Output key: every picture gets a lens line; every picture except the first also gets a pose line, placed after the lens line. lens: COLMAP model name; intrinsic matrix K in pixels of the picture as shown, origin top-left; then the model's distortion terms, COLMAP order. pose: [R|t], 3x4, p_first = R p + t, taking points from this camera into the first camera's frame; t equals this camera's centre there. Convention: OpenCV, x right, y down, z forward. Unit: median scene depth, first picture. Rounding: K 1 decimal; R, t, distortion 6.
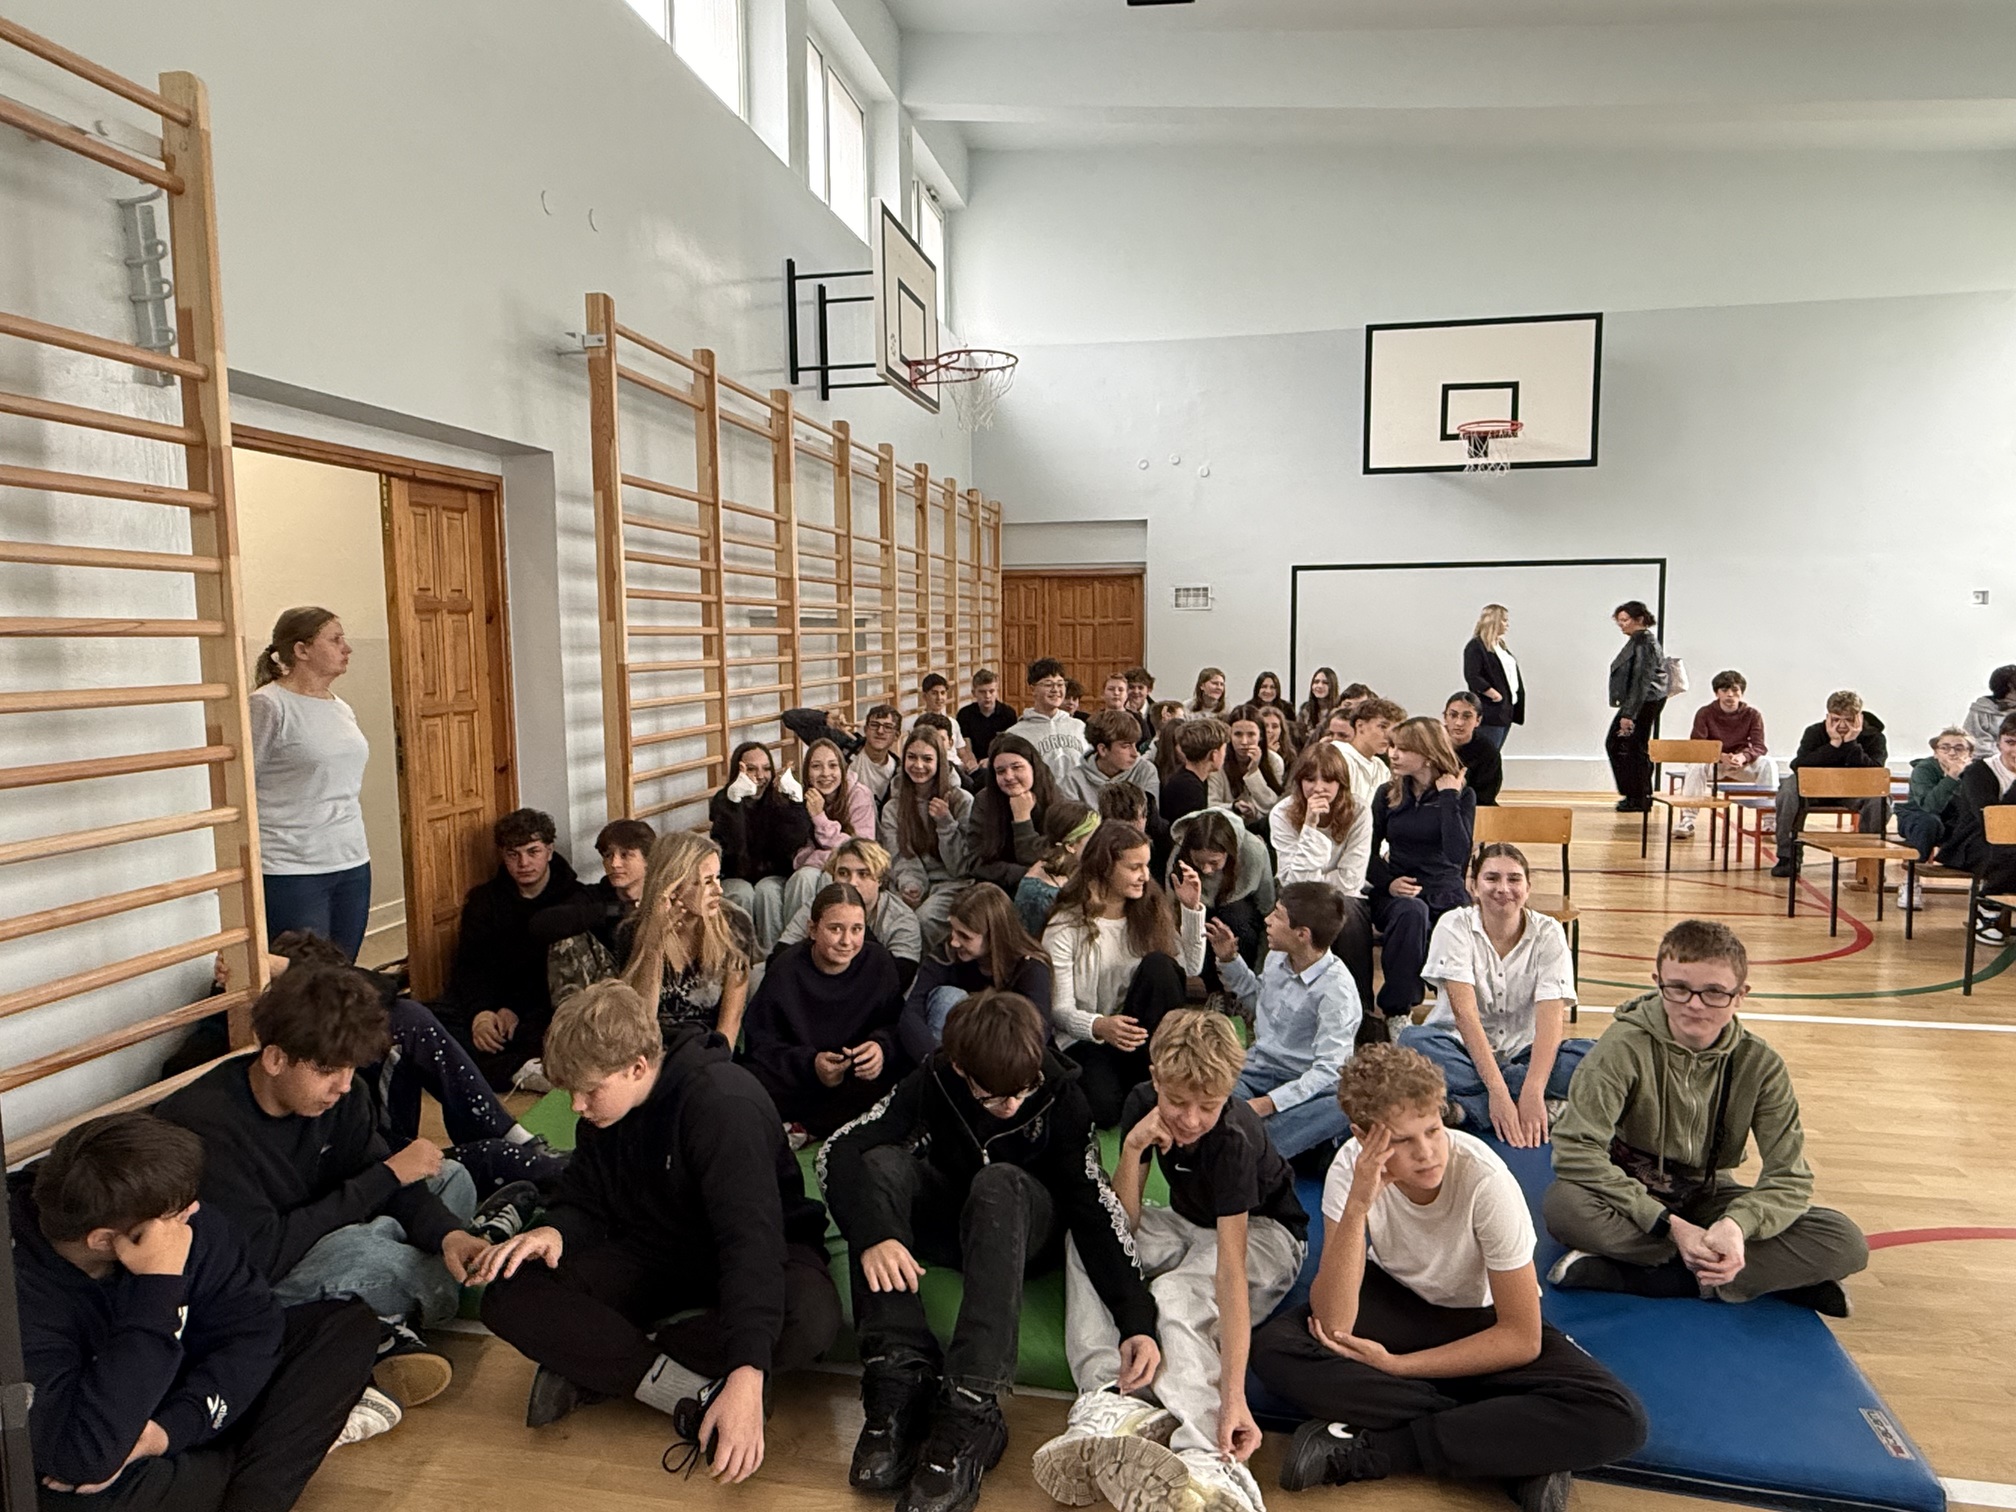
lens RADIAL K [[1181.5, 0, 1008.0], [0, 1181.5, 756.0], [0, 0, 1]] dist [-0.017135, 0.001277]
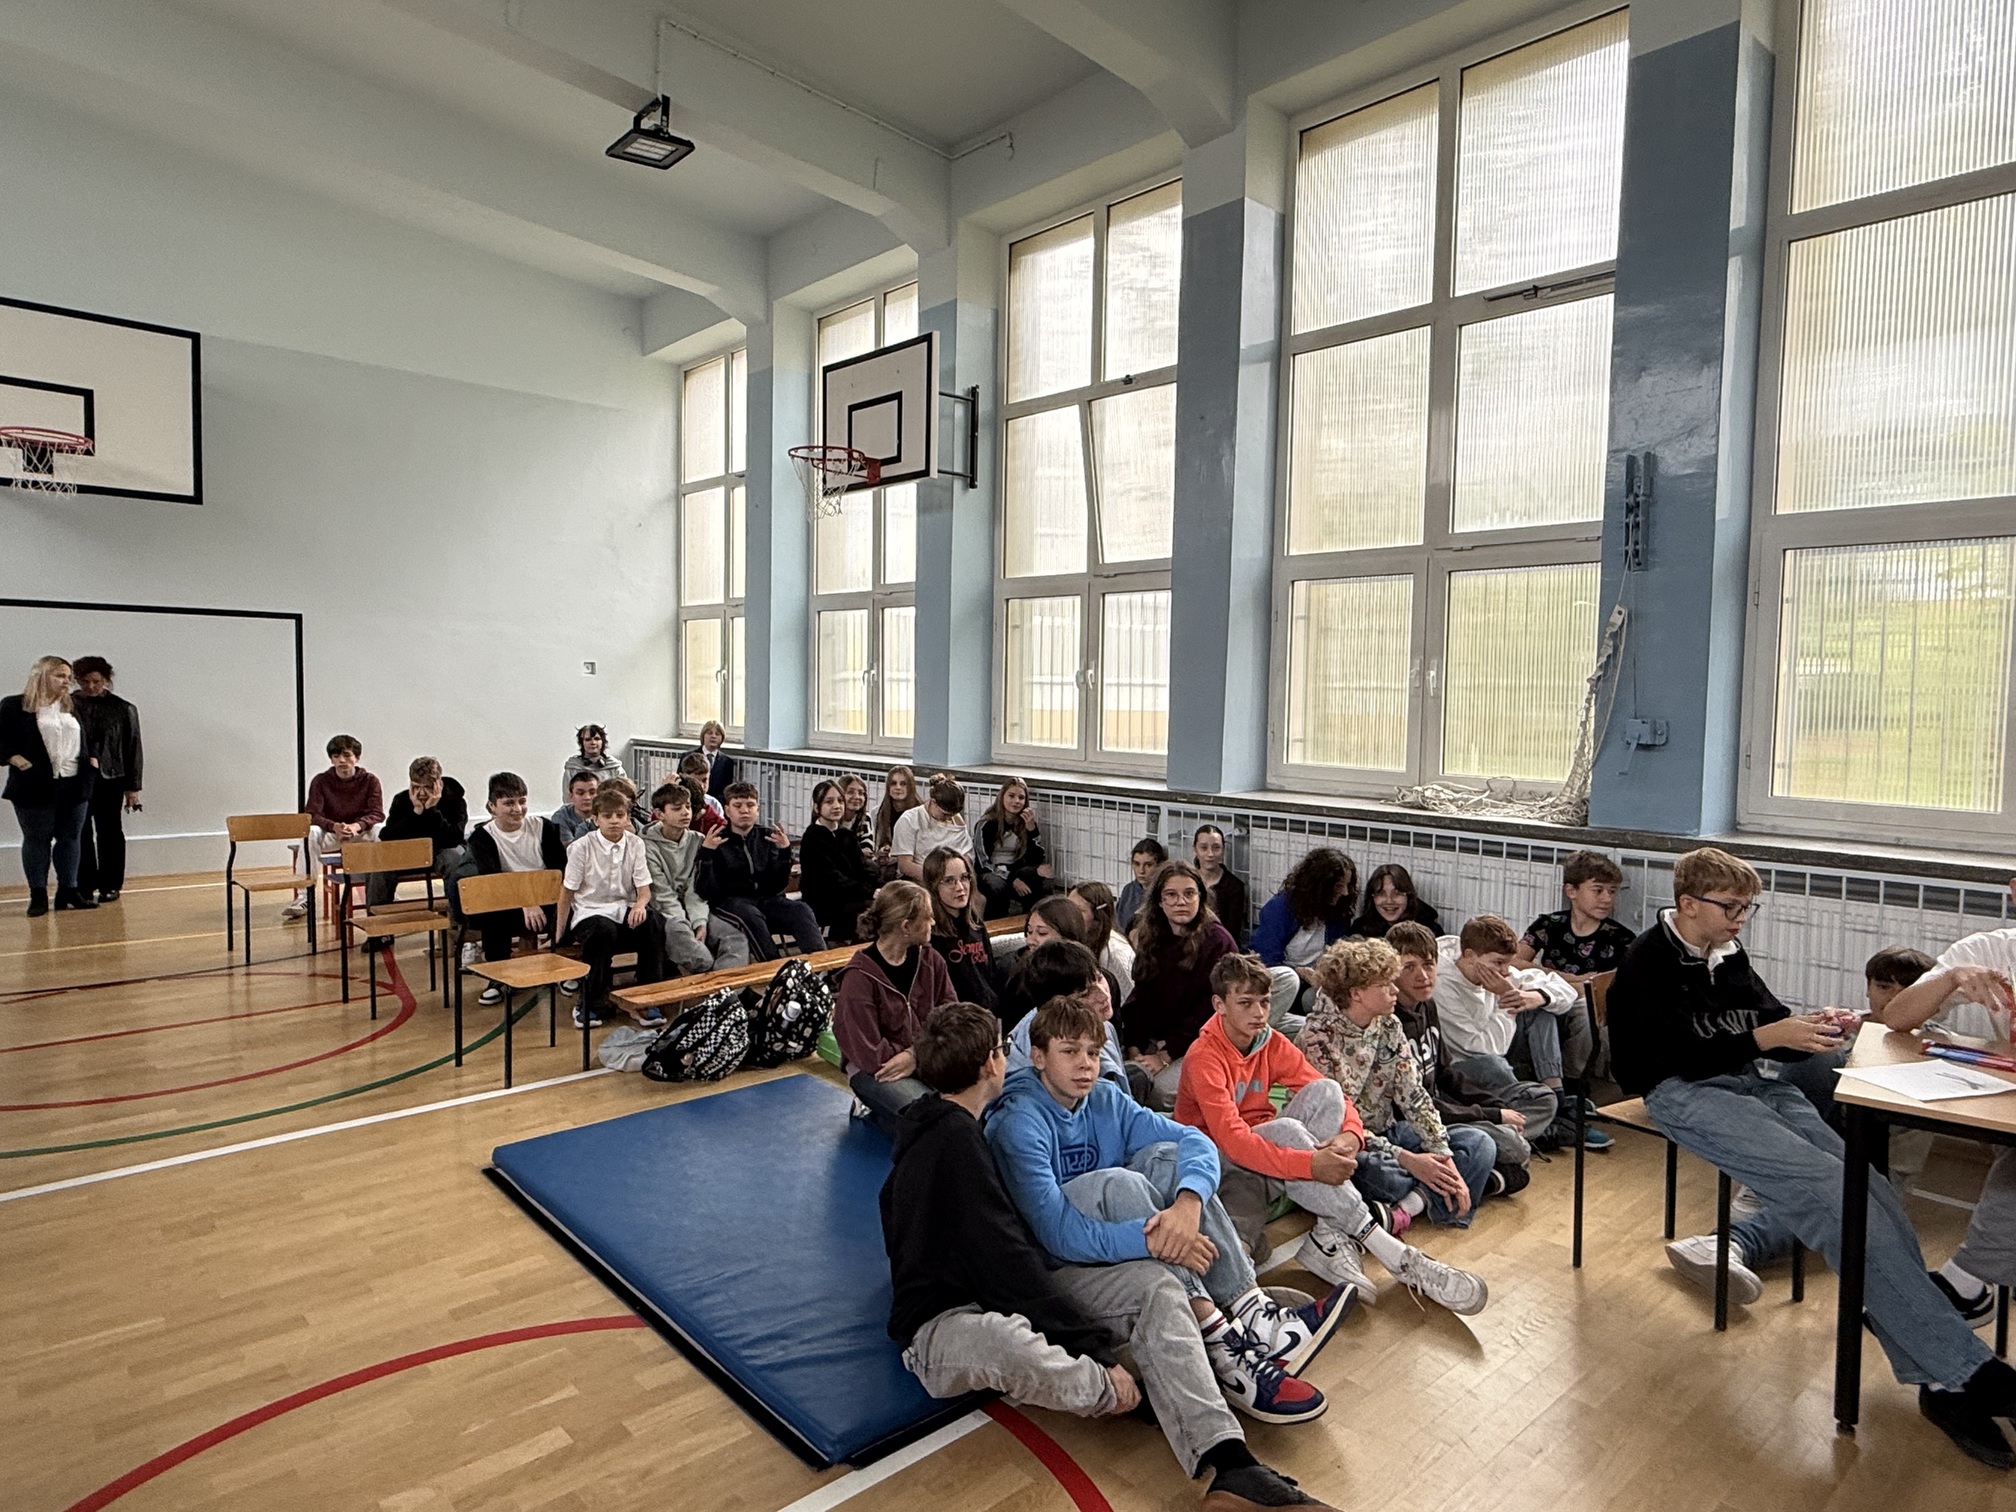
lens RADIAL K [[1181.5, 0, 1008.0], [0, 1181.5, 756.0], [0, 0, 1]] dist [-0.017135, 0.001277]
pose [[0.576247, -0.021407, 0.816995, 0.145188], [0.056280, 0.998323, -0.013538, -0.012665], [-0.815335, 0.053782, 0.576486, 0.005342]]
